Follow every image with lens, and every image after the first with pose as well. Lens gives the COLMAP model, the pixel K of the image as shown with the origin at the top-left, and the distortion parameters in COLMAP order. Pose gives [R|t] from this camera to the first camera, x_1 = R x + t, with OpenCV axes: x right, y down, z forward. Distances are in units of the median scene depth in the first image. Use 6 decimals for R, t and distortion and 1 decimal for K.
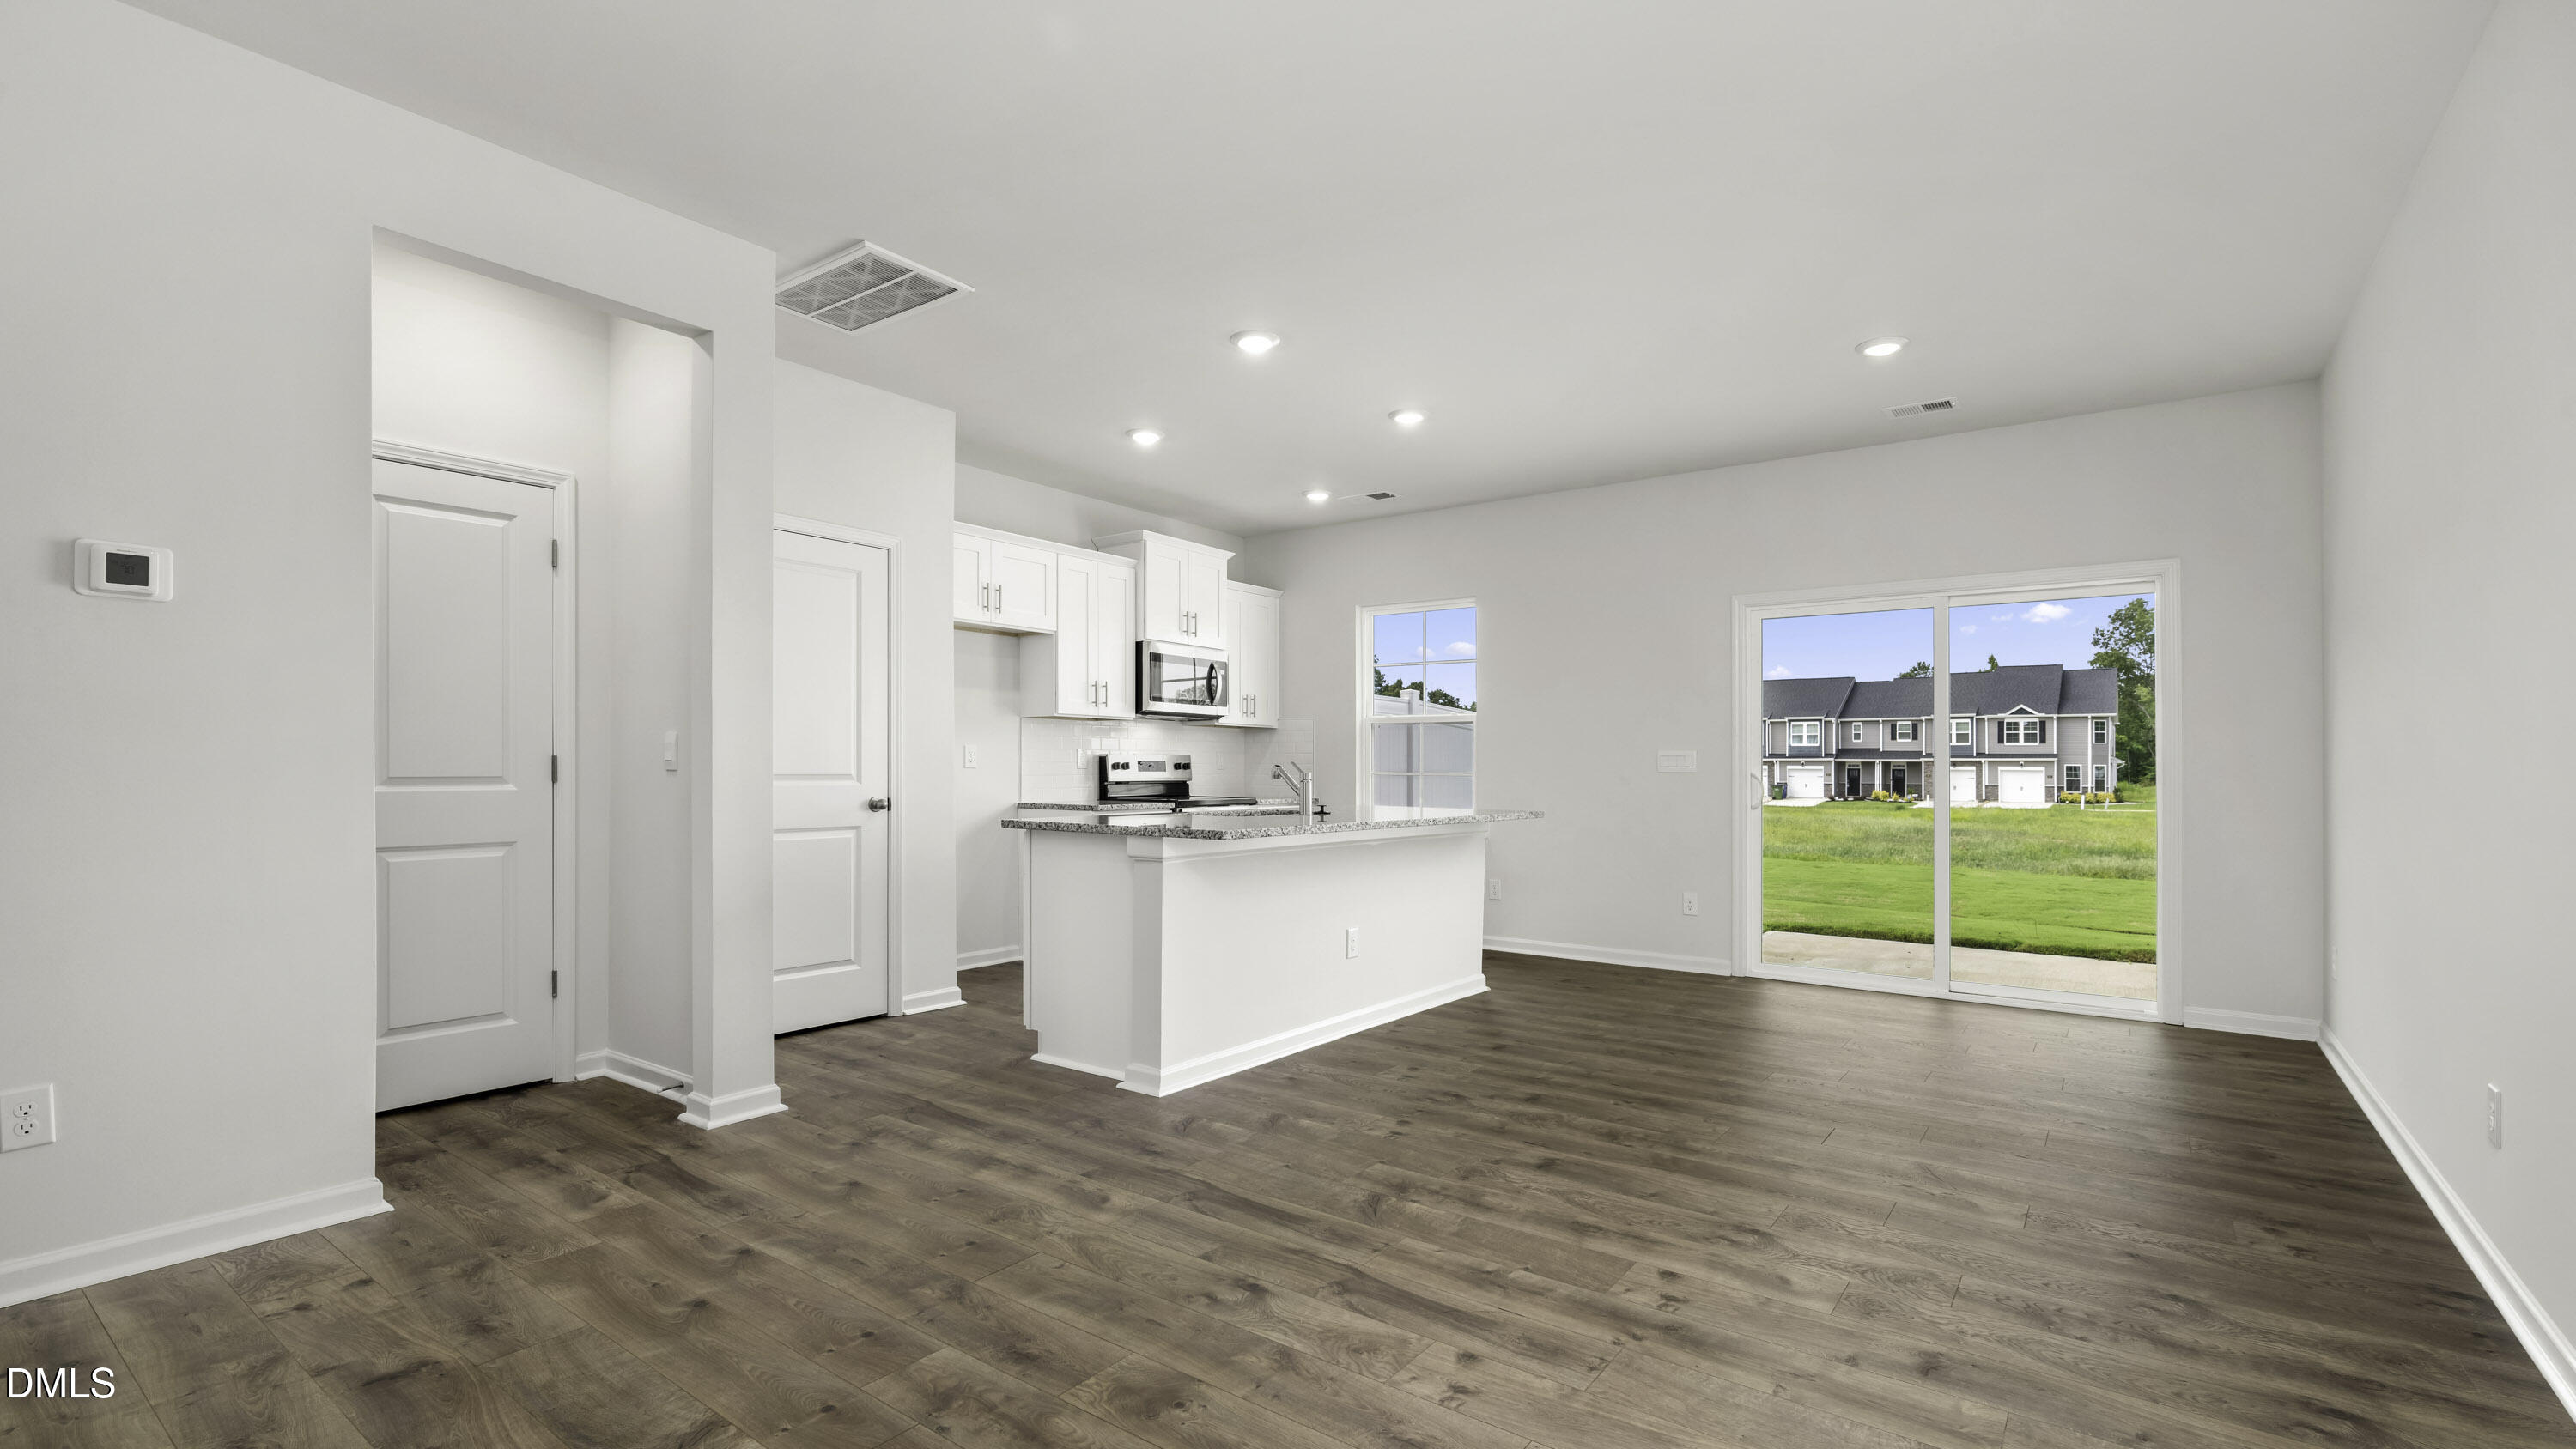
lens RADIAL K [[1130.3, 0, 1285.1], [0, 1130.3, 758.9], [0, 0, 1]] dist [0.000454, -0.000095]
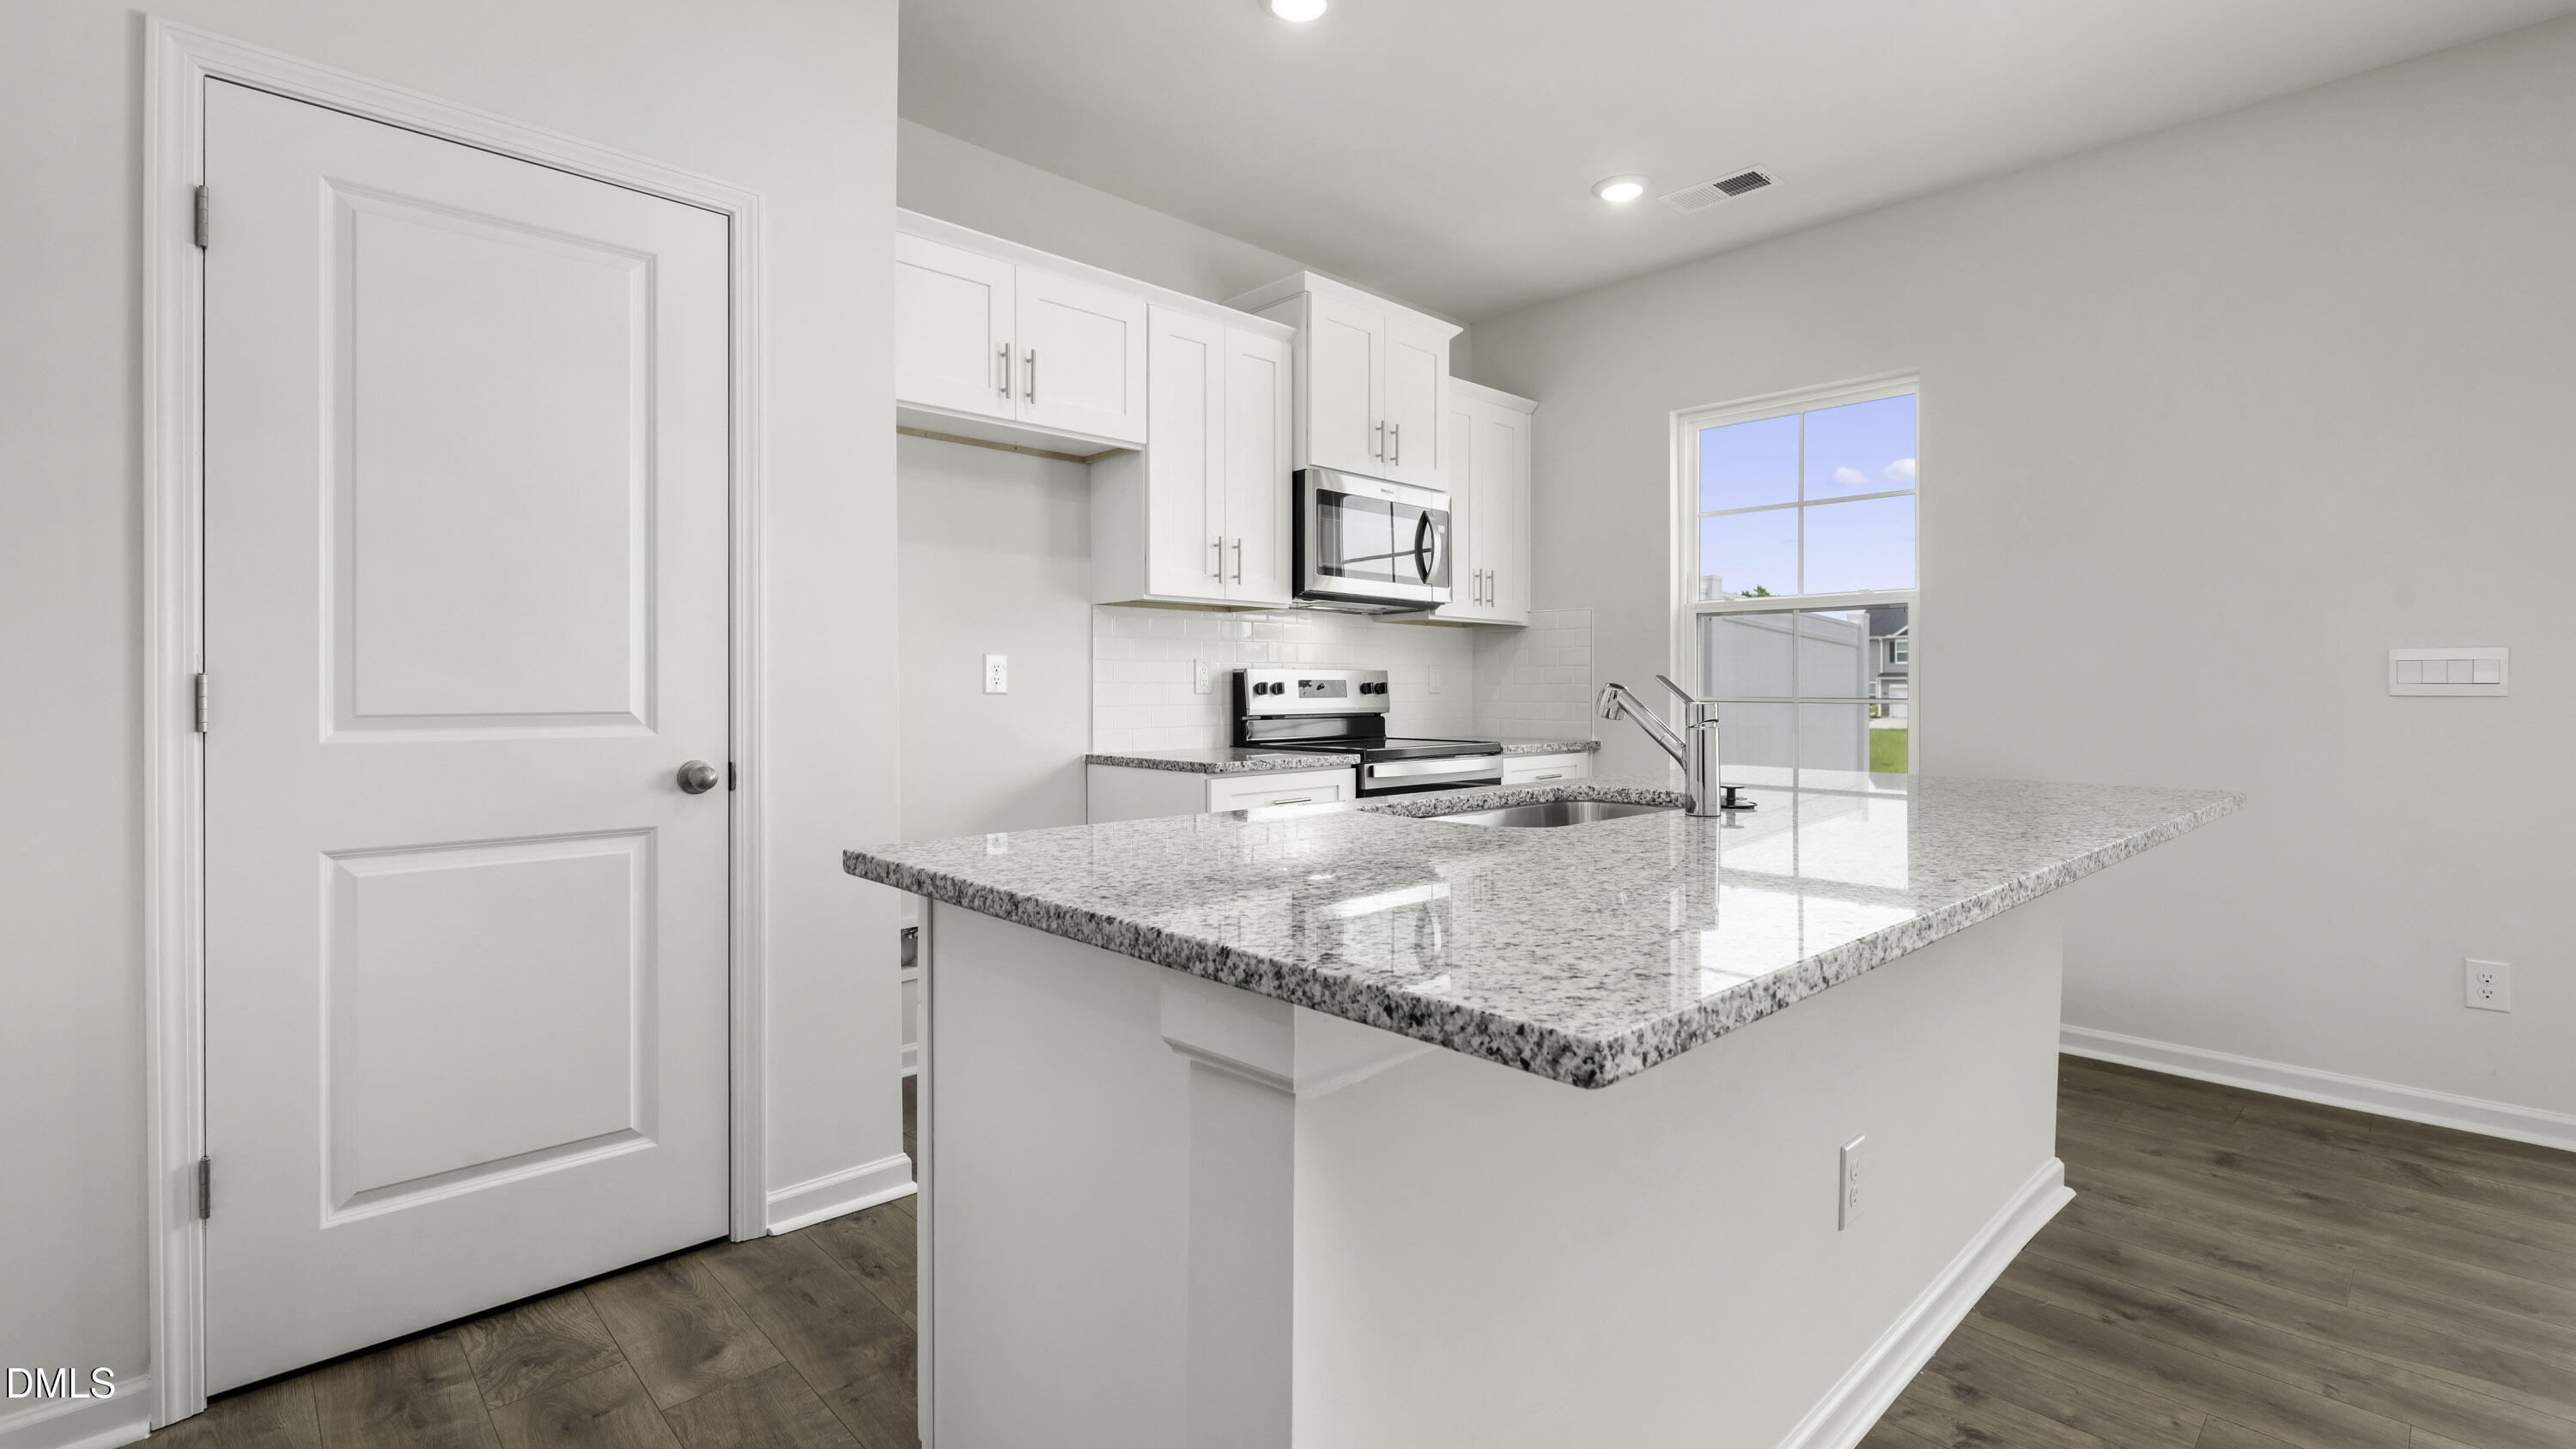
lens RADIAL K [[1147.0, 0, 1290.0], [0, 1147.0, 688.4], [0, 0, 1]] dist [0.000697, -0.000381]
pose [[0.986671, -0.005113, -0.162645, -0.044051], [0.006158, 0.999964, 0.005919, 0.003139], [0.162609, -0.006841, 0.986667, 0.477393]]
